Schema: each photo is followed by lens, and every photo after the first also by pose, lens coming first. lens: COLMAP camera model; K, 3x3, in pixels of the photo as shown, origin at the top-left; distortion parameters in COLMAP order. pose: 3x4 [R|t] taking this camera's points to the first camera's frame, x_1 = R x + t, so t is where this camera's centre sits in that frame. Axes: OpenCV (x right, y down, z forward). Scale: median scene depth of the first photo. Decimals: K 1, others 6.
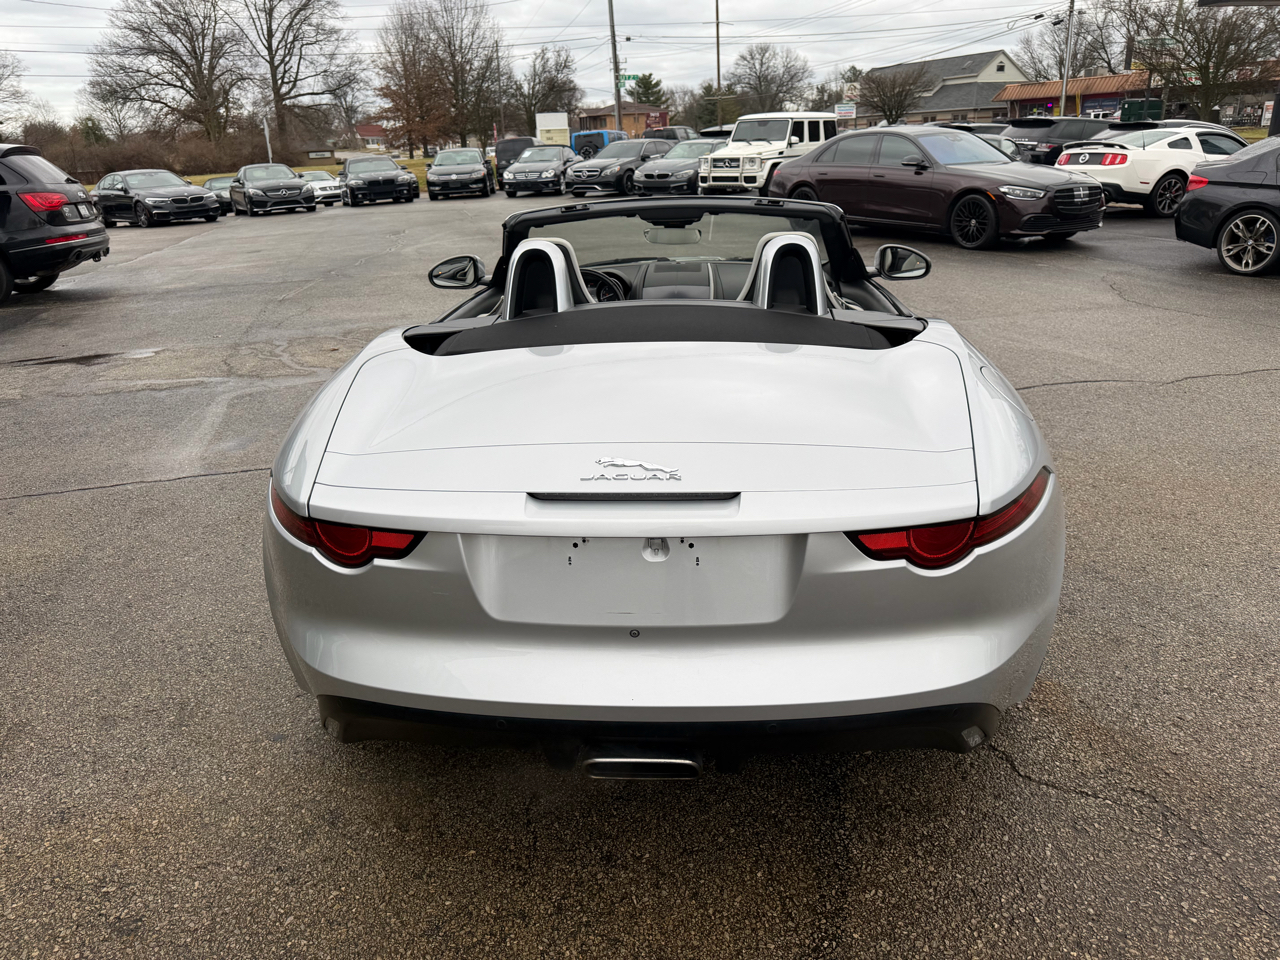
lens RADIAL K [[898.3, 0, 647.8], [0, 898.3, 486.4], [0, 0, 1]] dist [0.033602, -0.040775]
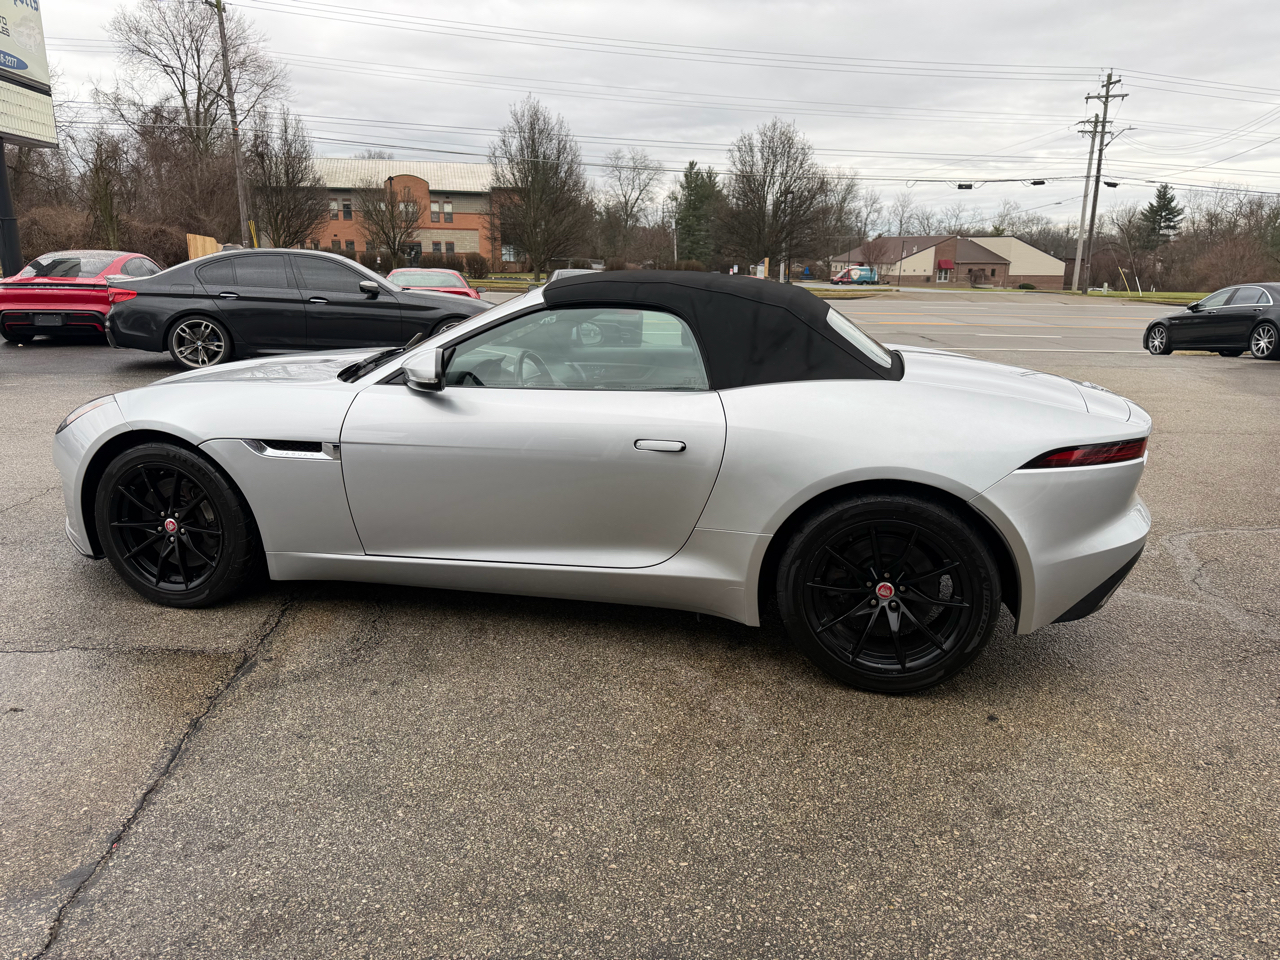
lens RADIAL K [[898.3, 0, 634.0], [0, 898.3, 481.6], [0, 0, 1]] dist [0.033602, -0.040775]
pose [[0.164926, -0.204965, 0.964774, -0.175217], [0.335781, 0.931406, 0.140475, -0.035919], [-0.927389, 0.300785, 0.222437, 0.124160]]
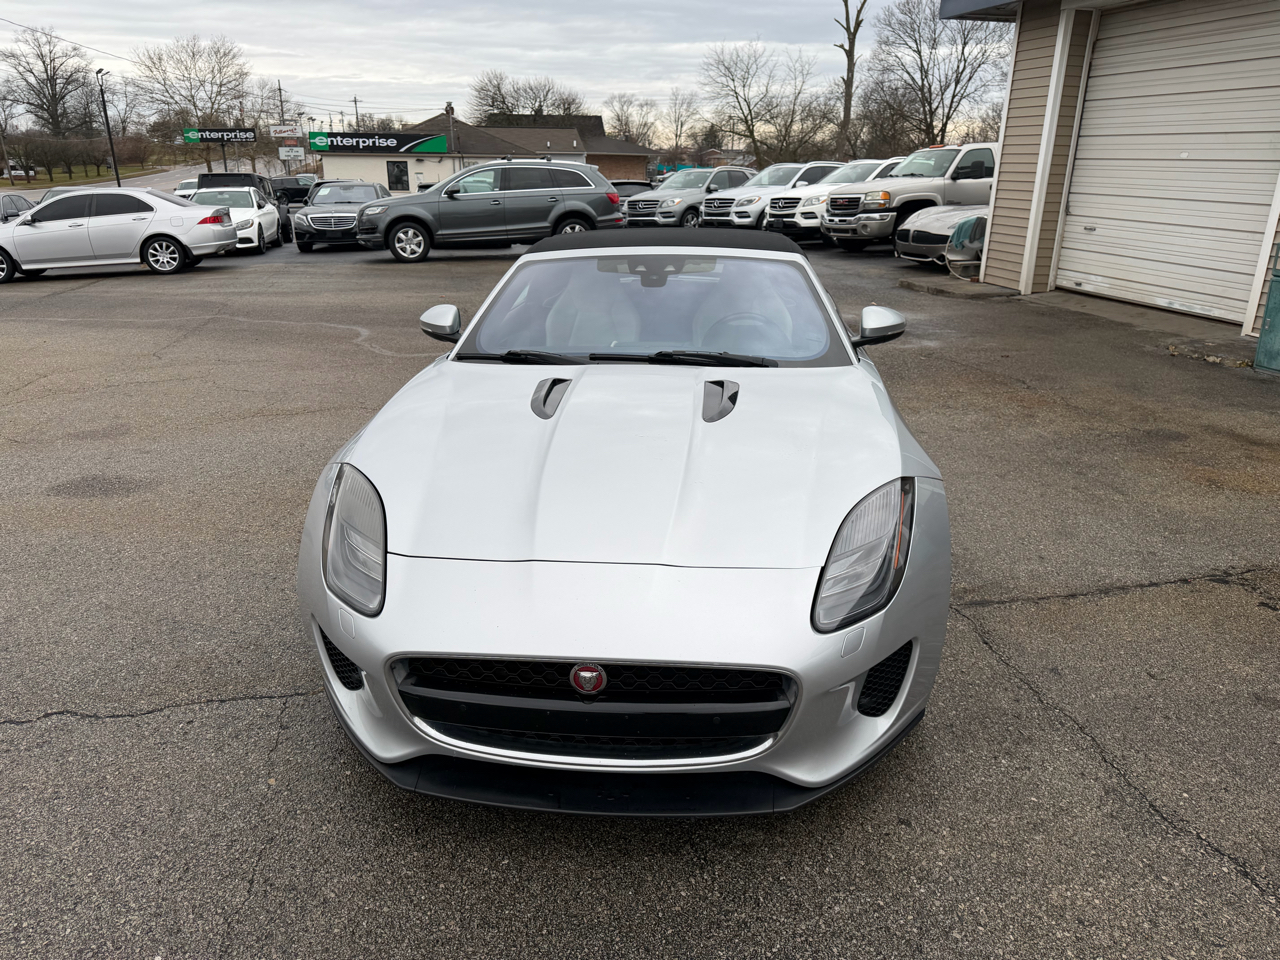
lens RADIAL K [[898.3, 0, 635.1], [0, 898.3, 491.5], [0, 0, 1]] dist [0.033602, -0.040775]
pose [[-0.998763, 0.021639, 0.044758, 0.002185], [0.045711, 0.753666, 0.655666, -0.134916], [-0.019545, 0.656902, -0.753723, 0.333997]]
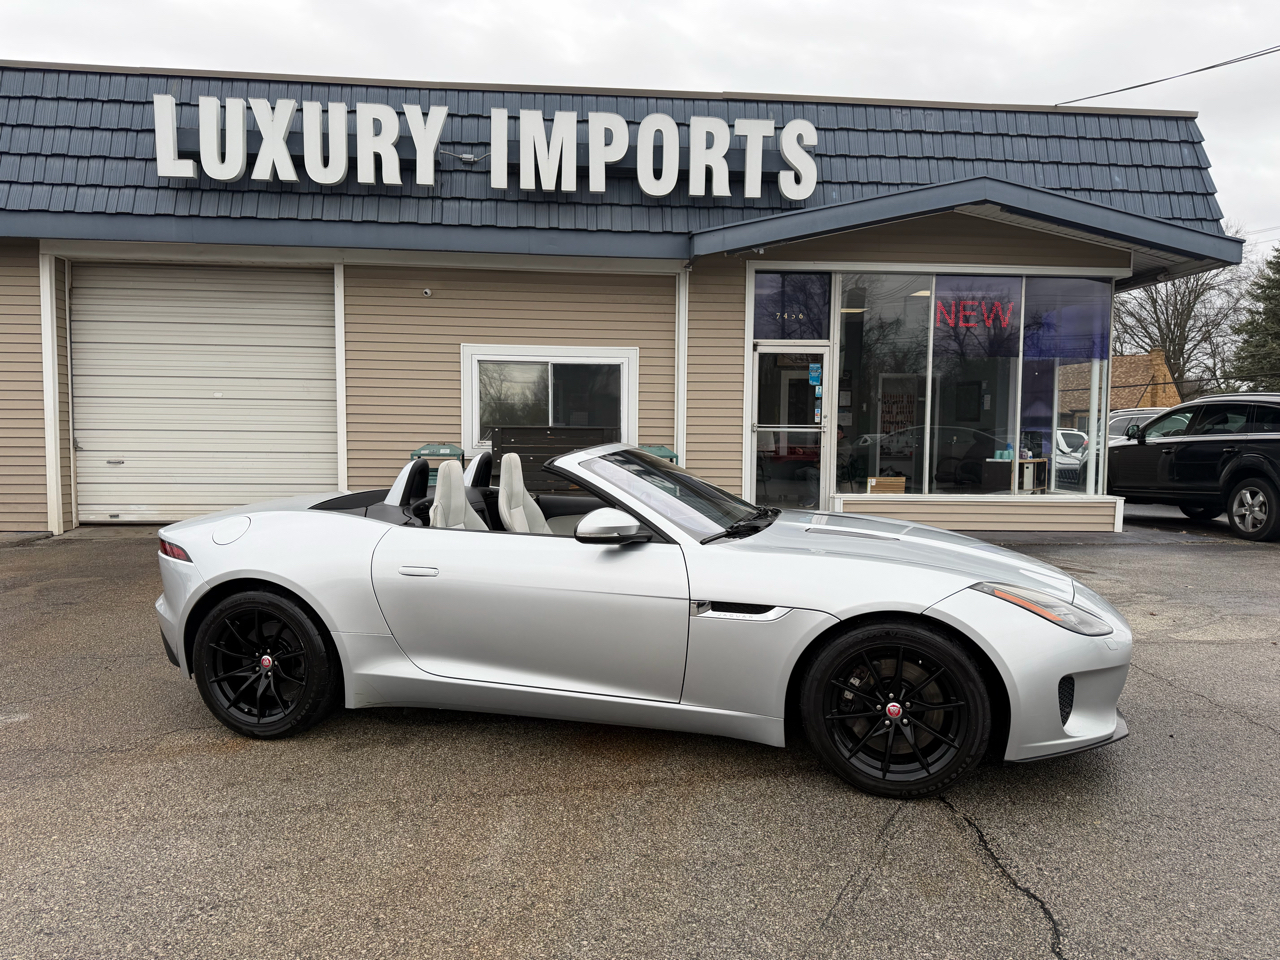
lens RADIAL K [[898.3, 0, 640.8], [0, 898.3, 487.2], [0, 0, 1]] dist [0.033602, -0.040775]
pose [[-0.178756, 0.106814, -0.978078, 0.209307], [-0.351196, 0.921677, 0.164840, -0.080192], [0.919080, 0.372963, -0.127243, 0.199908]]
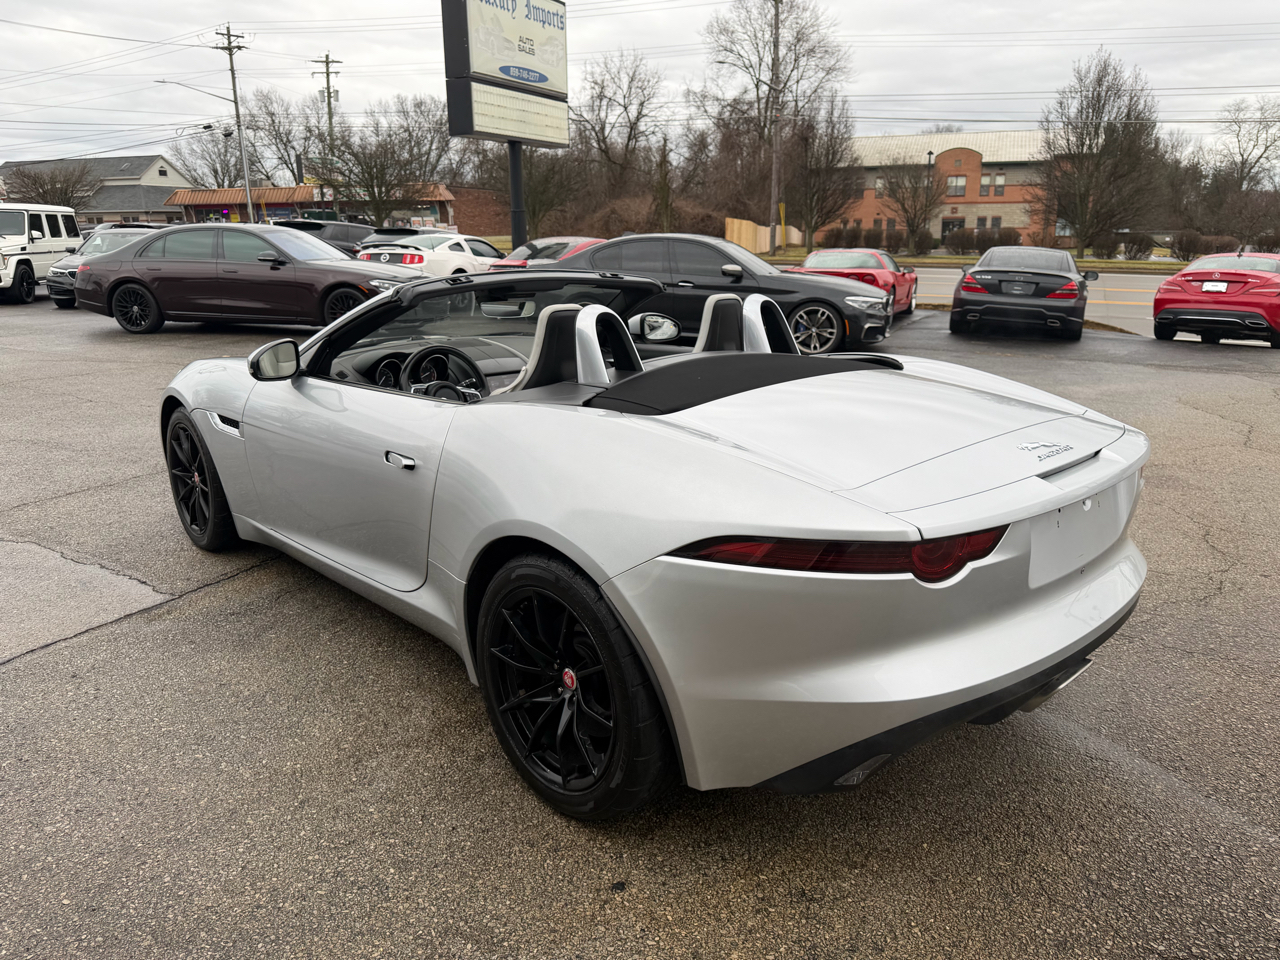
lens RADIAL K [[898.3, 0, 637.7], [0, 898.3, 487.3], [0, 0, 1]] dist [0.033602, -0.040775]
pose [[0.680239, -0.170549, 0.712873, -0.106886], [0.243937, 0.969791, -0.000755, -0.008481], [-0.691209, 0.174410, 0.701293, 0.039352]]
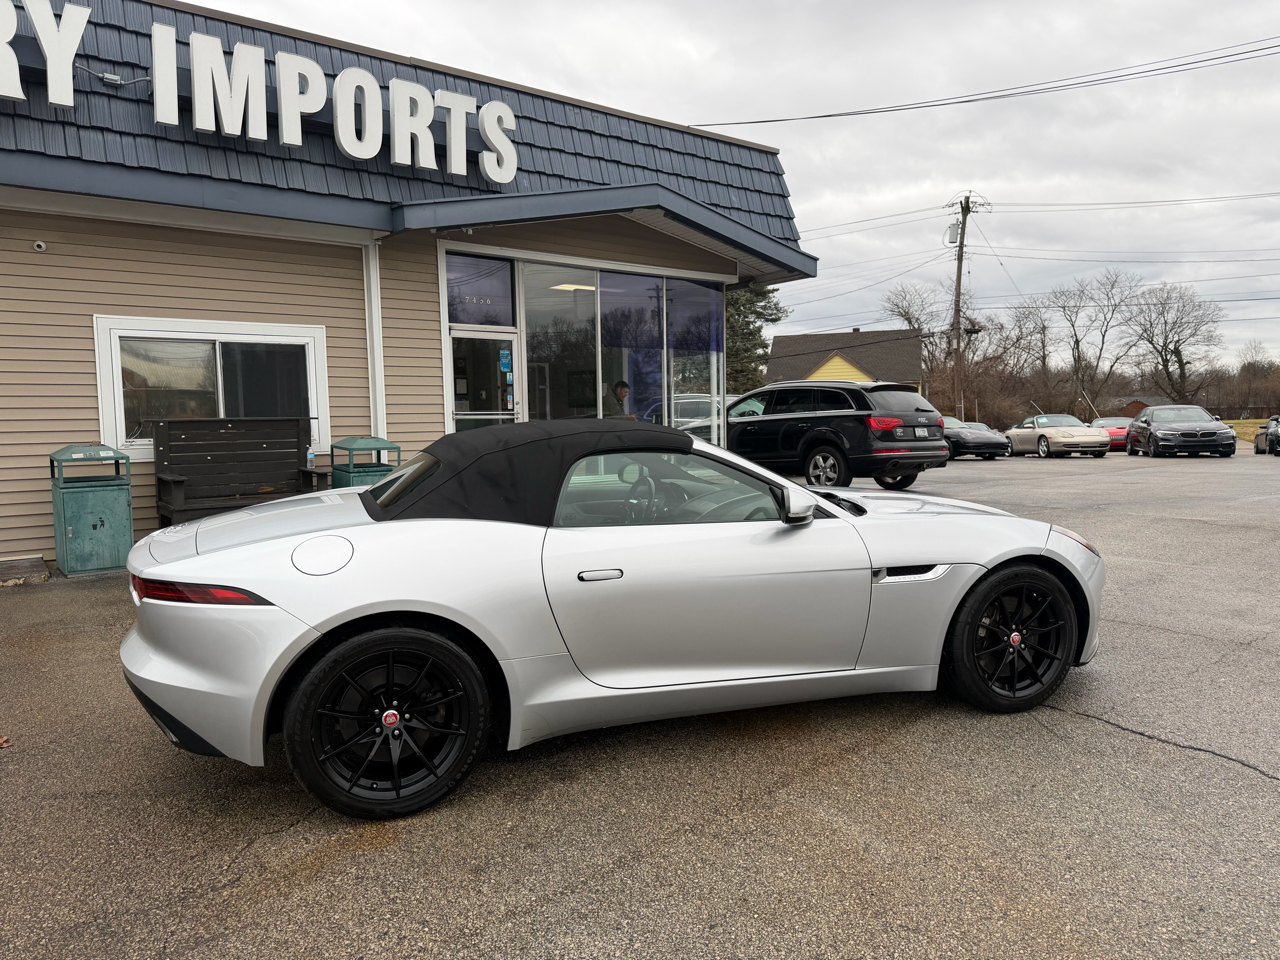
lens RADIAL K [[898.3, 0, 641.2], [0, 898.3, 485.9], [0, 0, 1]] dist [0.033602, -0.040775]
pose [[0.398878, 0.108527, -0.910559, 0.188184], [-0.327172, 0.944464, -0.030752, -0.032691], [0.856653, 0.310176, 0.412233, 0.081052]]
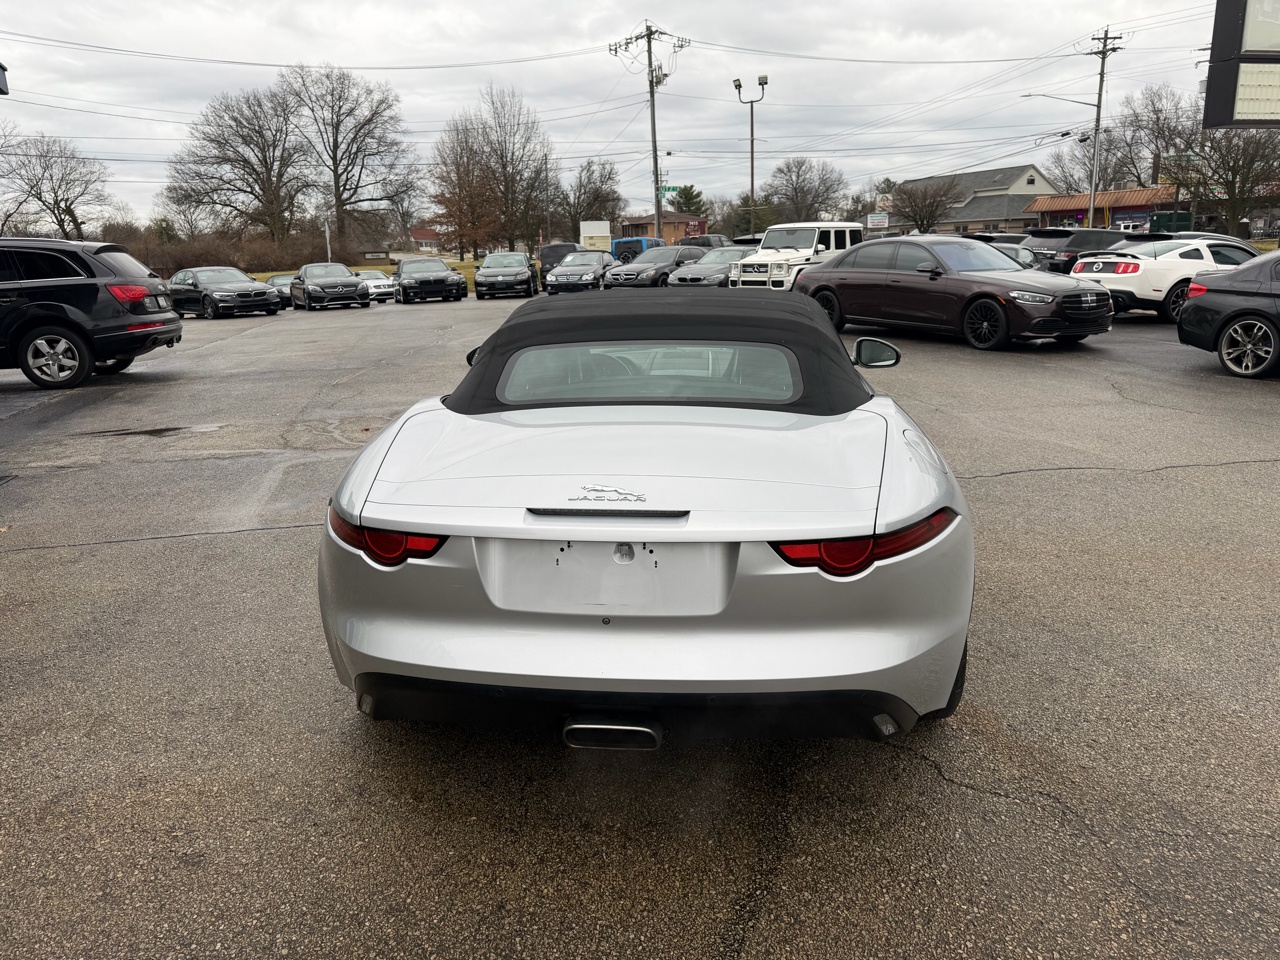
lens RADIAL K [[898.3, 0, 641.7], [0, 898.3, 482.7], [0, 0, 1]] dist [0.033602, -0.040775]
pose [[0.998726, 0.022822, -0.044995, 0.006993], [-0.027557, 0.993813, -0.107594, 0.008126], [0.042261, 0.108697, 0.993176, -0.022412]]
